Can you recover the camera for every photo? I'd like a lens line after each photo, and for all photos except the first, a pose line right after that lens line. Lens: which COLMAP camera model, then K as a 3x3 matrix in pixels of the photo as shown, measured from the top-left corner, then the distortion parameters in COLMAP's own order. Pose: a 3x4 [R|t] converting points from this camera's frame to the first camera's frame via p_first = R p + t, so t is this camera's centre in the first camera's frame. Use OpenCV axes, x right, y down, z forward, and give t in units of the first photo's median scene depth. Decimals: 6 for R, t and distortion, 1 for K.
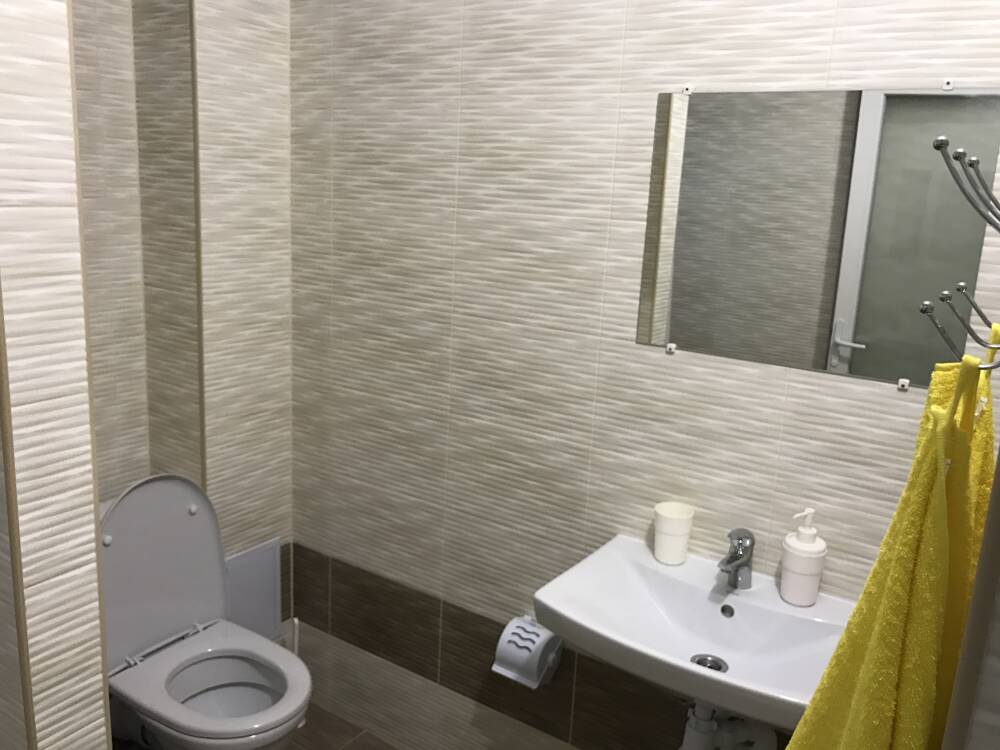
lens RADIAL K [[831.9, 0, 469.6], [0, 831.9, 366.2], [0, 0, 1]] dist [0.015601, -0.017590]
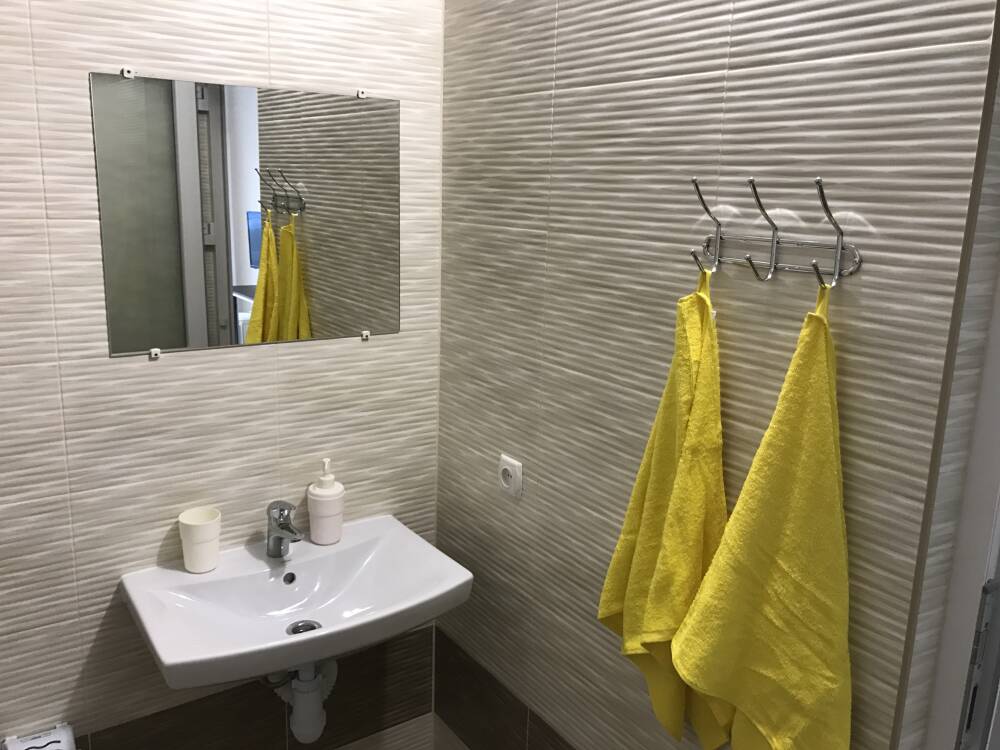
lens RADIAL K [[831.9, 0, 485.9], [0, 831.9, 367.4], [0, 0, 1]] dist [0.015601, -0.017590]
pose [[0.361344, -0.233789, 0.902648, -0.515922], [0.199376, 0.965041, 0.170136, -0.101030], [-0.910868, 0.118488, 0.395323, 0.333494]]
